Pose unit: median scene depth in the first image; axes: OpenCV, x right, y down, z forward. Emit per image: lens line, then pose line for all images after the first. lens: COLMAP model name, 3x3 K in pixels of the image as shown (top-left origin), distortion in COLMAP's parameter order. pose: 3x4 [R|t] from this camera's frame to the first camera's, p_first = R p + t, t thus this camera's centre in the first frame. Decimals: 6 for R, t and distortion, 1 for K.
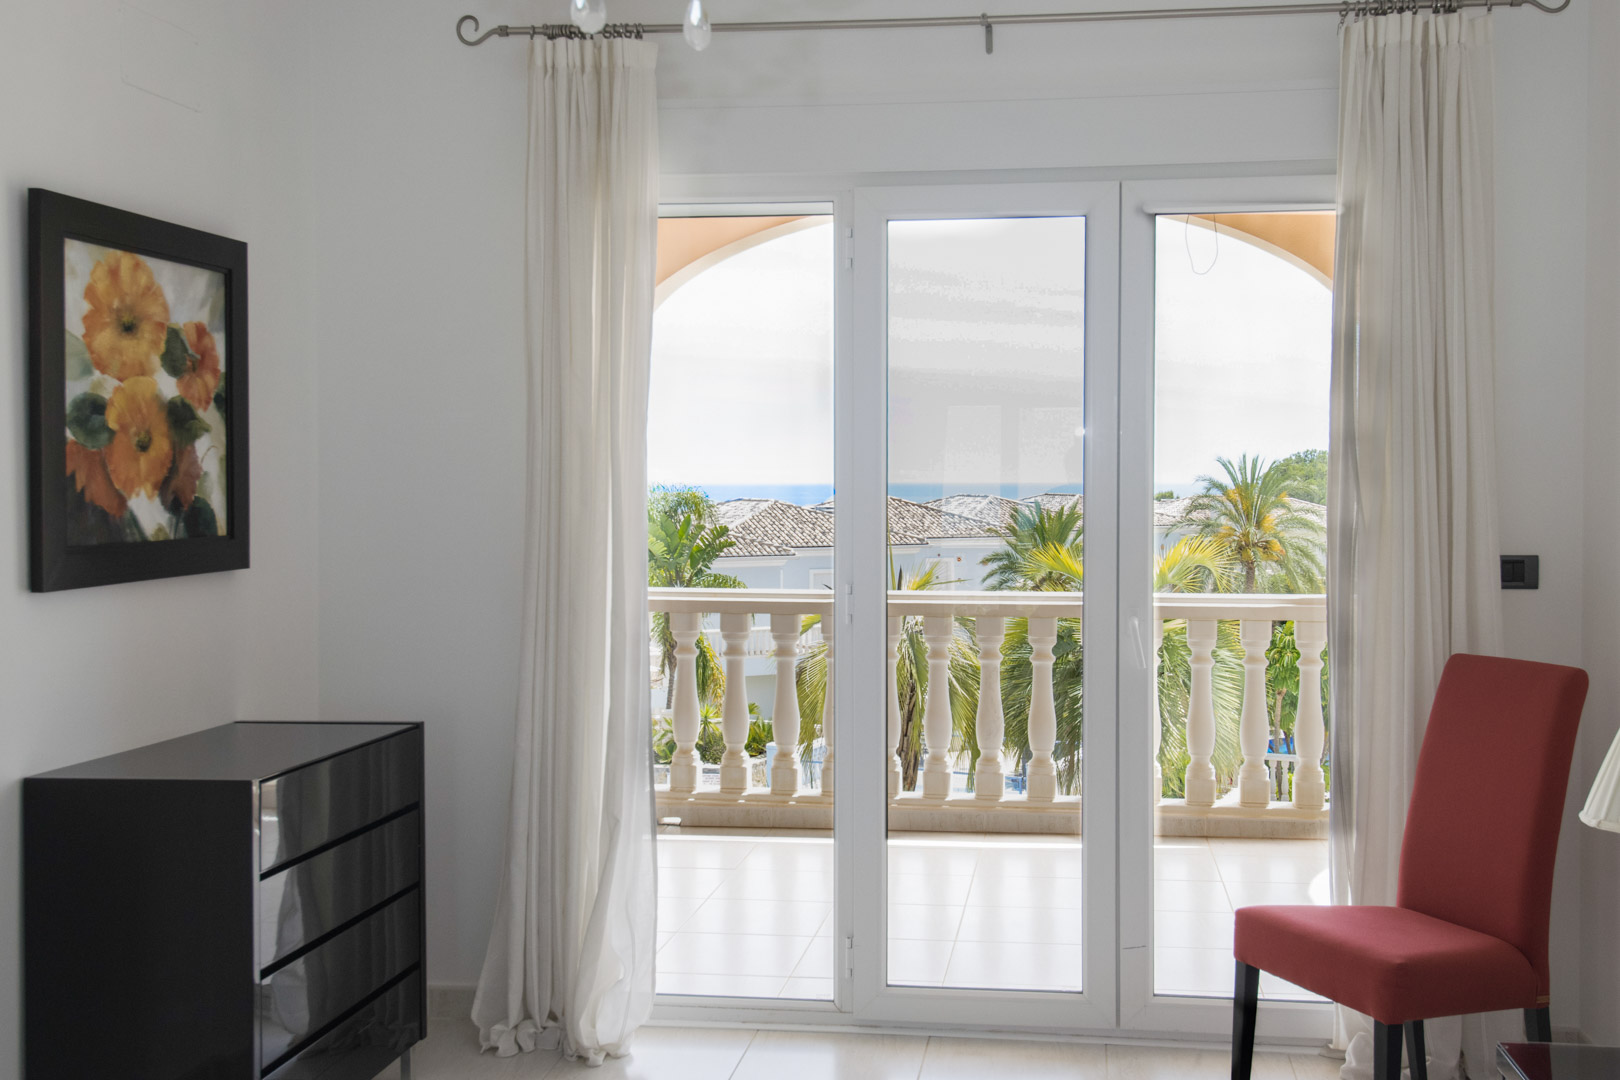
lens RADIAL K [[1657.6, 0, 810.0], [0, 1657.6, 540.0], [0, 0, 1]] dist [0.007796, -0.008546]
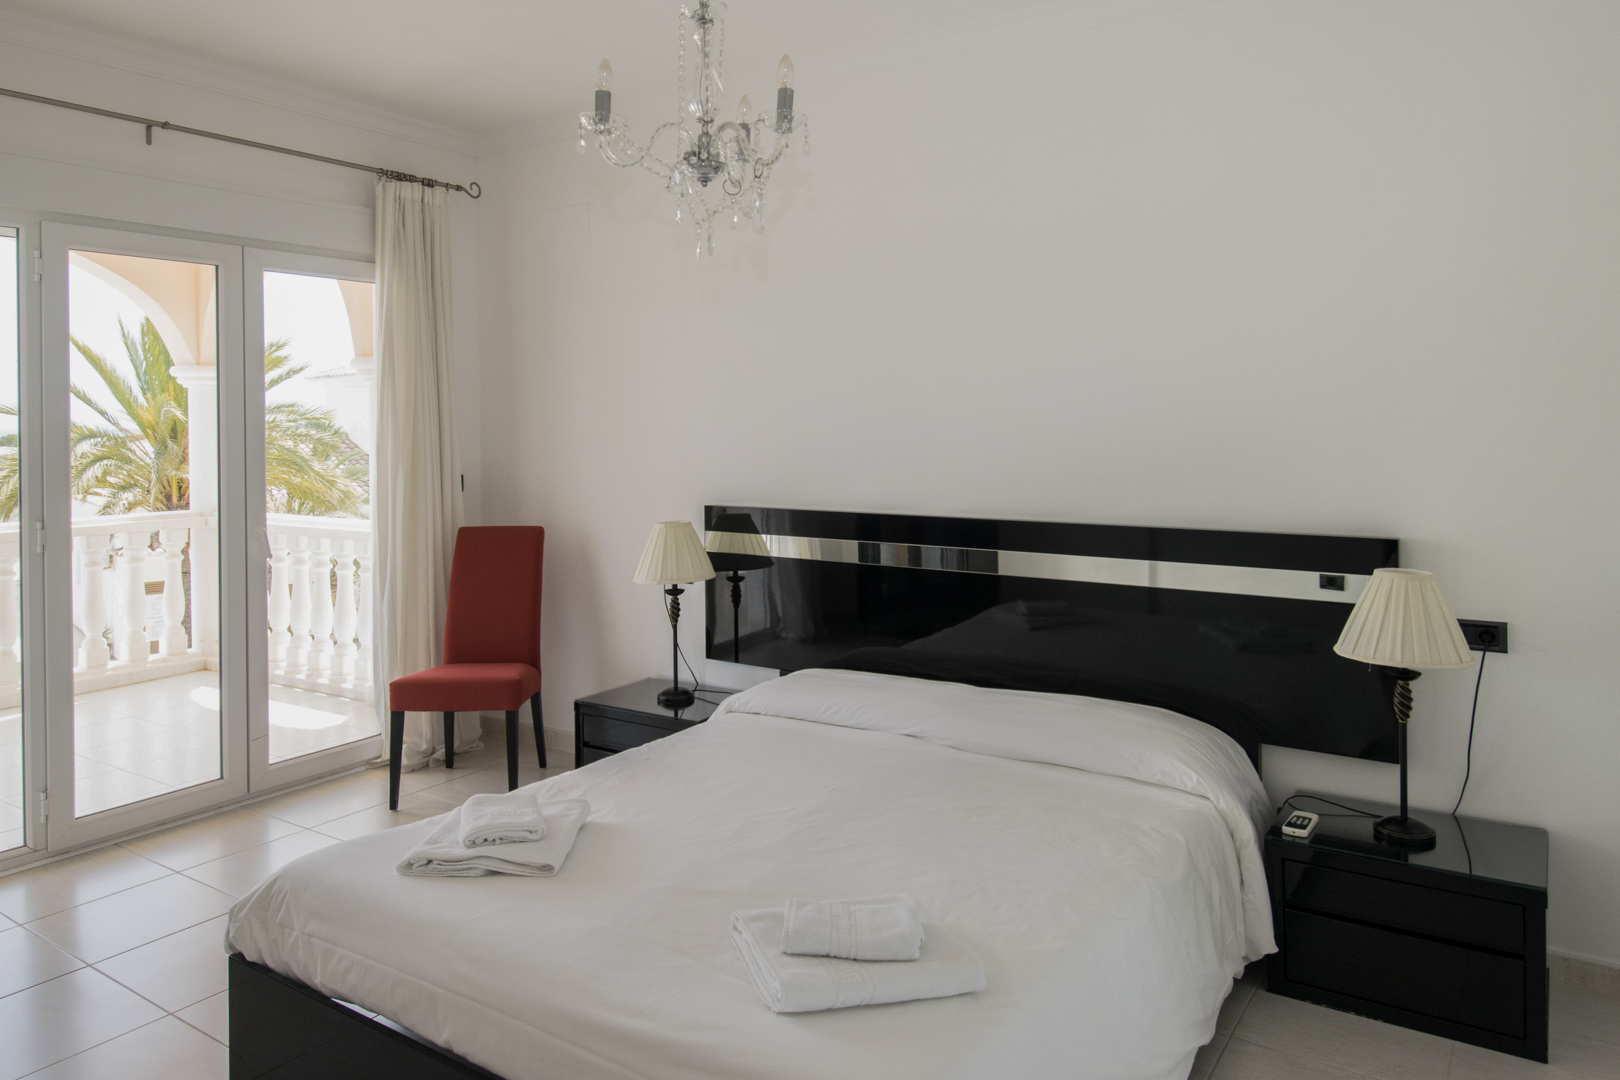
lens RADIAL K [[1070.6, 0, 810.7], [0, 1070.6, 435.4], [0, 0, 1]] dist [0.003391, 0.001392]
pose [[0.451017, -0.011372, 0.892443, -0.469719], [0.041260, 0.999115, -0.008120, -0.008541], [-0.891561, 0.040485, 0.451087, 0.073257]]
